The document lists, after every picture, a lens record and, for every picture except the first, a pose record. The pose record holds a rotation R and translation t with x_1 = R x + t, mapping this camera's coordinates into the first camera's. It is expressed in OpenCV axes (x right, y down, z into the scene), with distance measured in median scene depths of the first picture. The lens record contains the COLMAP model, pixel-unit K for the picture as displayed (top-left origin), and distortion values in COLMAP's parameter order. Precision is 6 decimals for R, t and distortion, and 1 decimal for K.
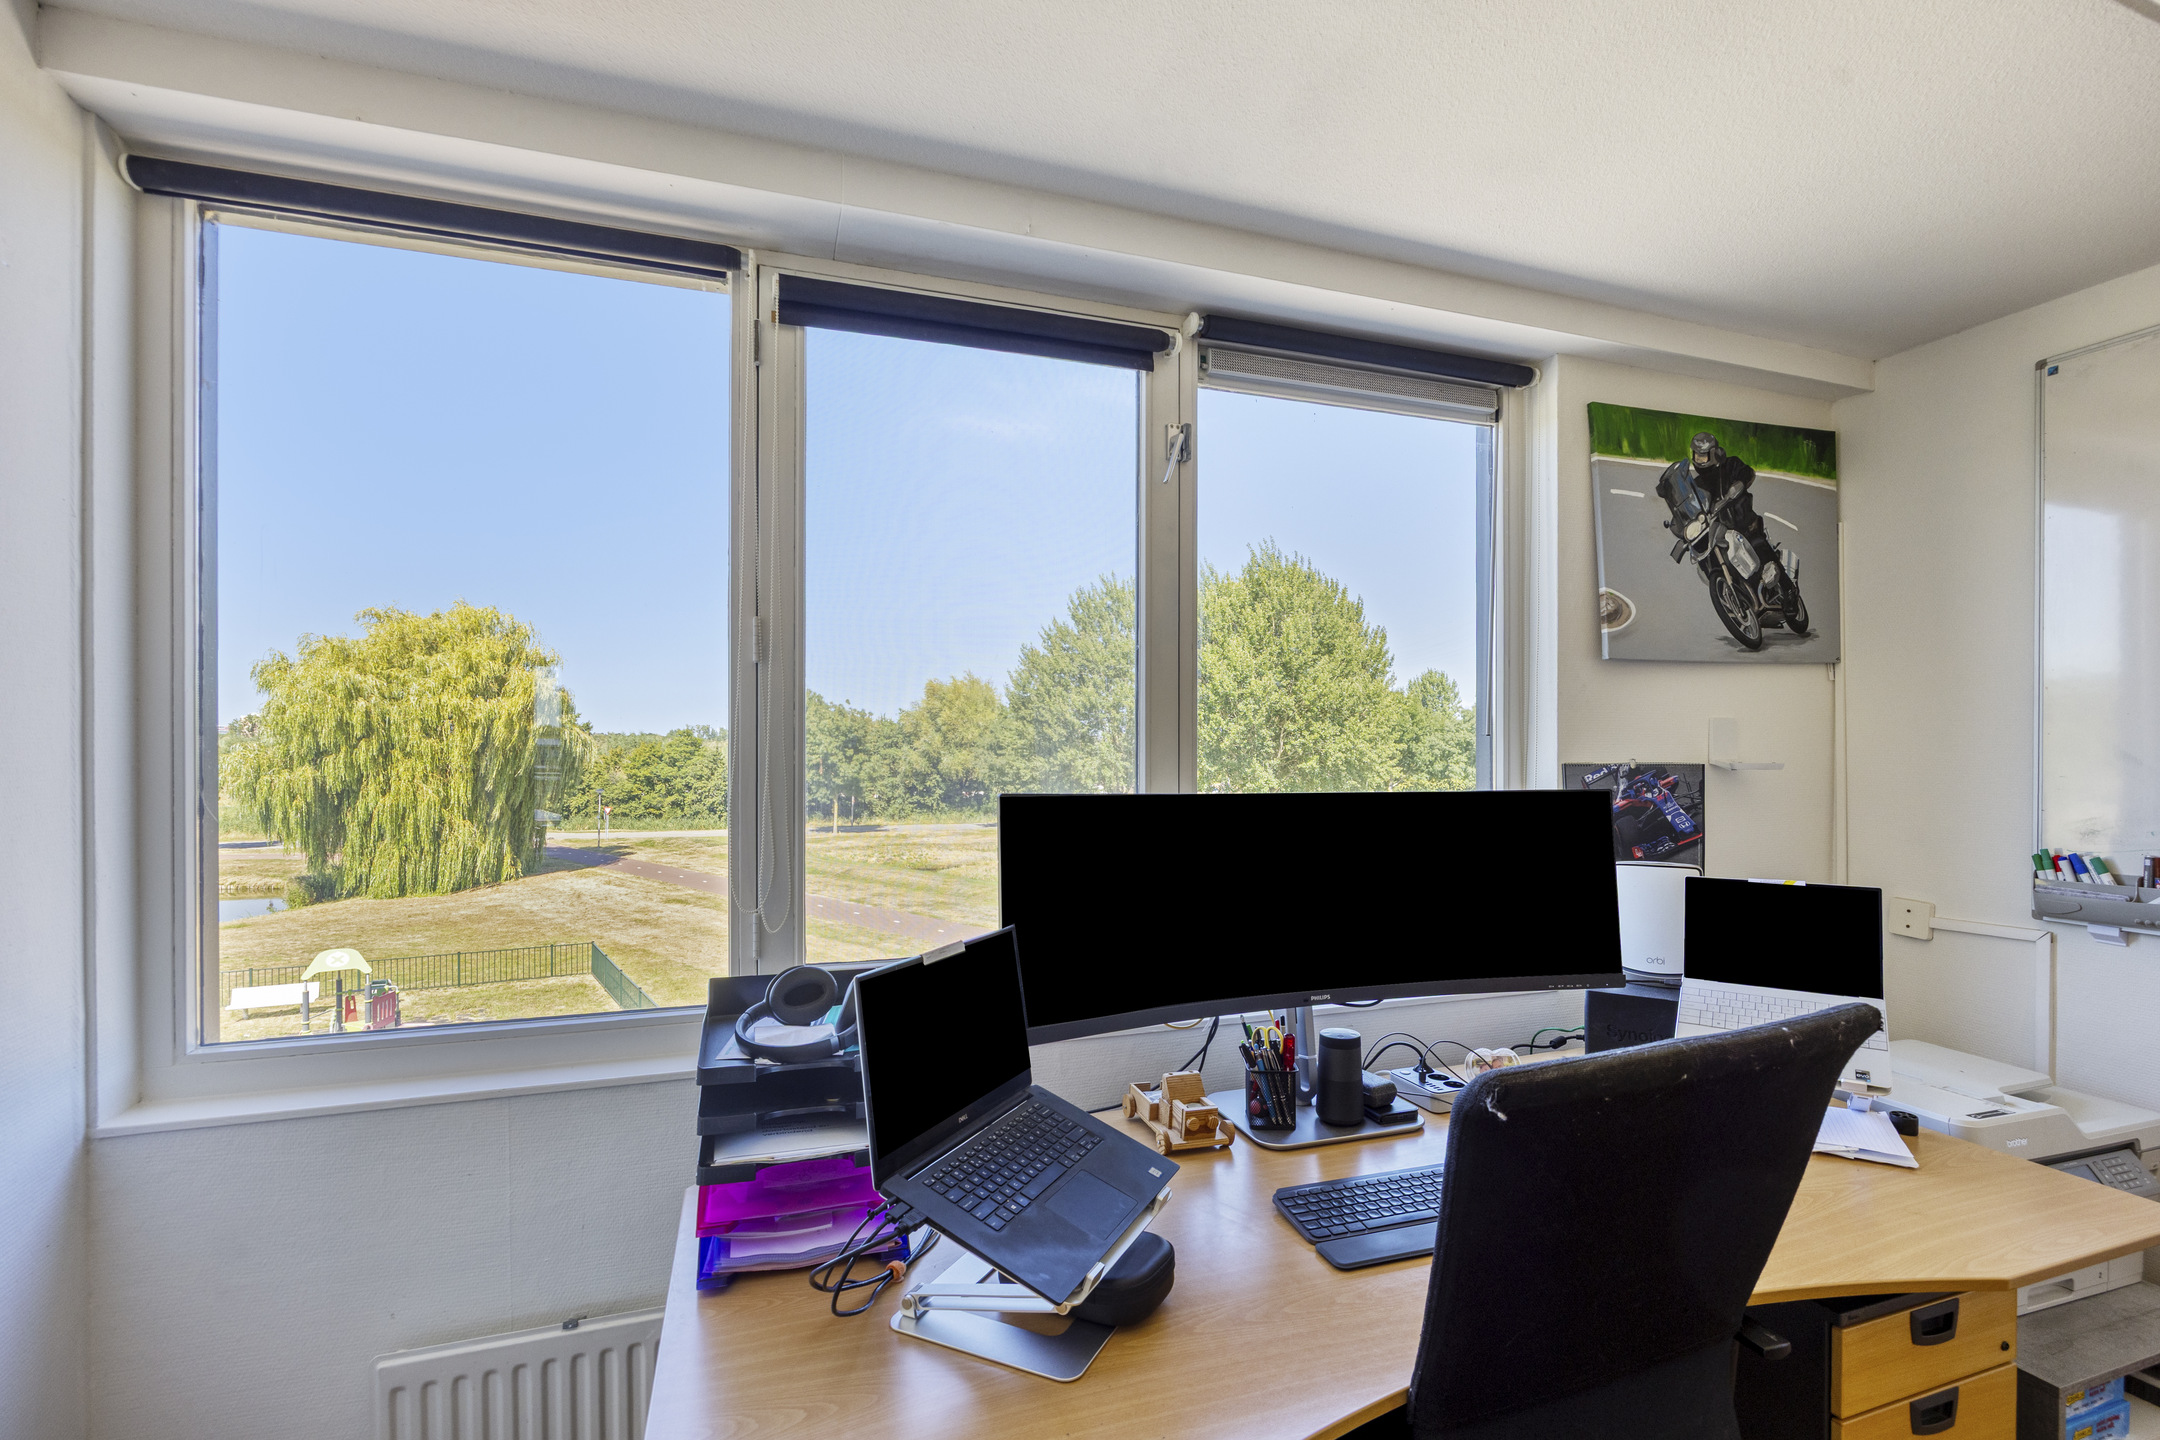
lens RADIAL K [[971.0, 0, 1086.2], [0, 971.0, 740.7], [0, 0, 1]] dist [-0.010711, 0.001875]
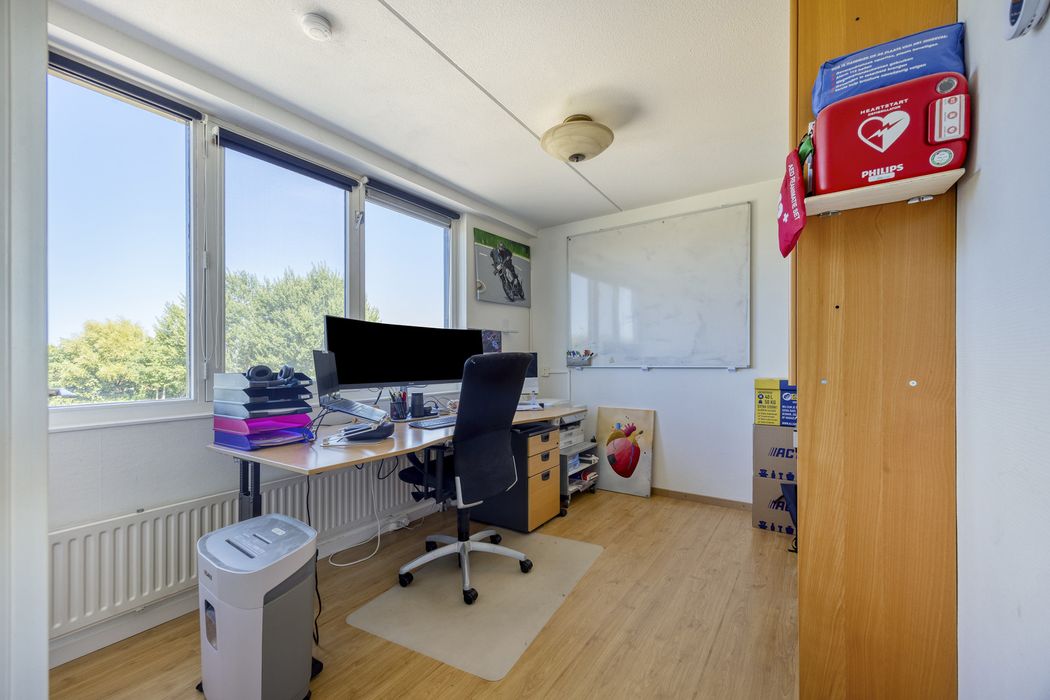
lens RADIAL K [[432.6, 0, 527.0], [0, 432.6, 358.1], [0, 0, 1]] dist [0.012340, -0.000536]
pose [[0.801352, 0.000137, 0.598193, -0.279220], [0.003112, 0.999985, -0.004396, 0.139770], [-0.598185, 0.005384, 0.801340, -0.395495]]
